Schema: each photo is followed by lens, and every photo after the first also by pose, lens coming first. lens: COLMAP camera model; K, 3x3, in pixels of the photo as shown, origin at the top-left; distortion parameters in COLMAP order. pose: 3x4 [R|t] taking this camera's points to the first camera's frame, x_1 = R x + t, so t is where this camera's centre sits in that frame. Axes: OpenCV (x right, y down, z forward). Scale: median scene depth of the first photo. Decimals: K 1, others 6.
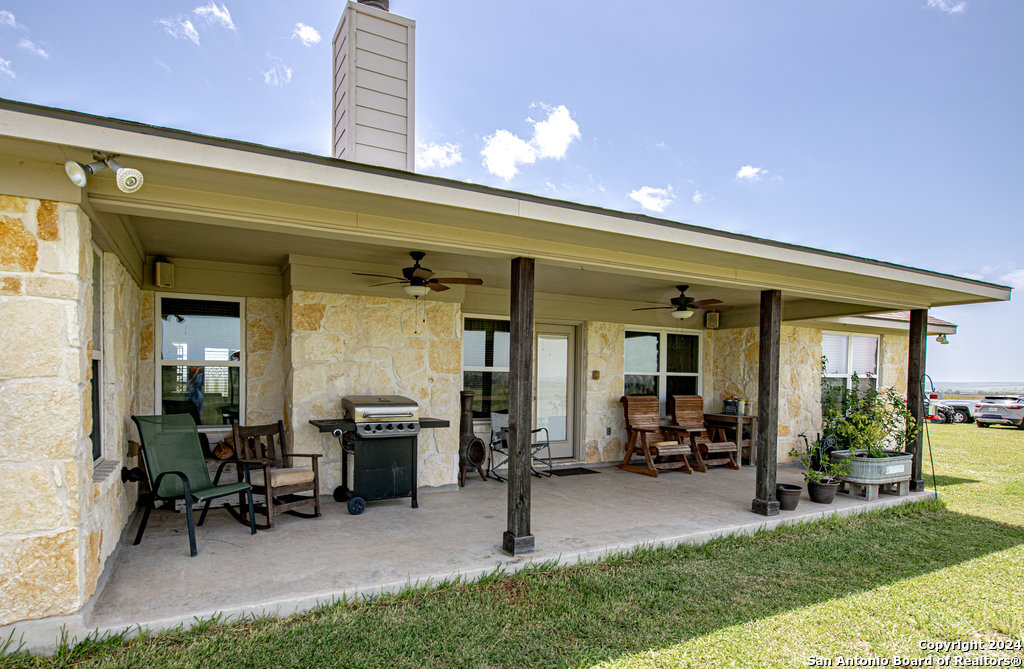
lens RADIAL K [[485.0, 0, 448.4], [0, 485.0, 385.2], [0, 0, 1]] dist [-0.000727, -0.000318]
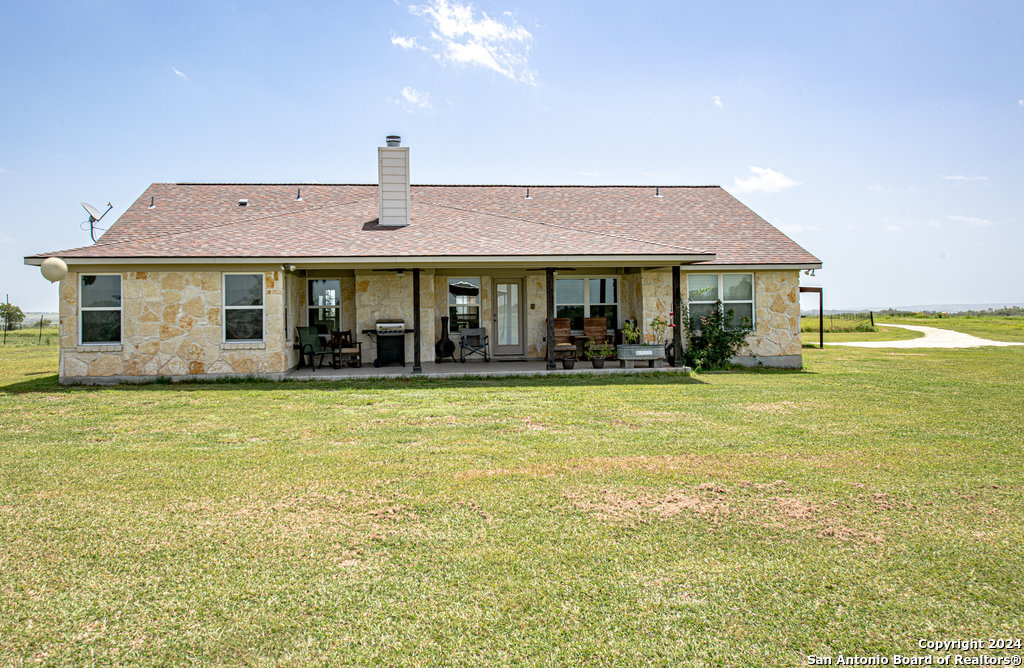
lens RADIAL K [[683.4, 0, 510.0], [0, 683.4, 295.4], [0, 0, 1]] dist [0.002212, 0.000478]
pose [[0.954034, -0.029791, -0.298215, 1.380956], [0.019842, 0.999143, -0.036335, 0.038187], [0.299041, 0.028748, 0.953807, -1.946670]]
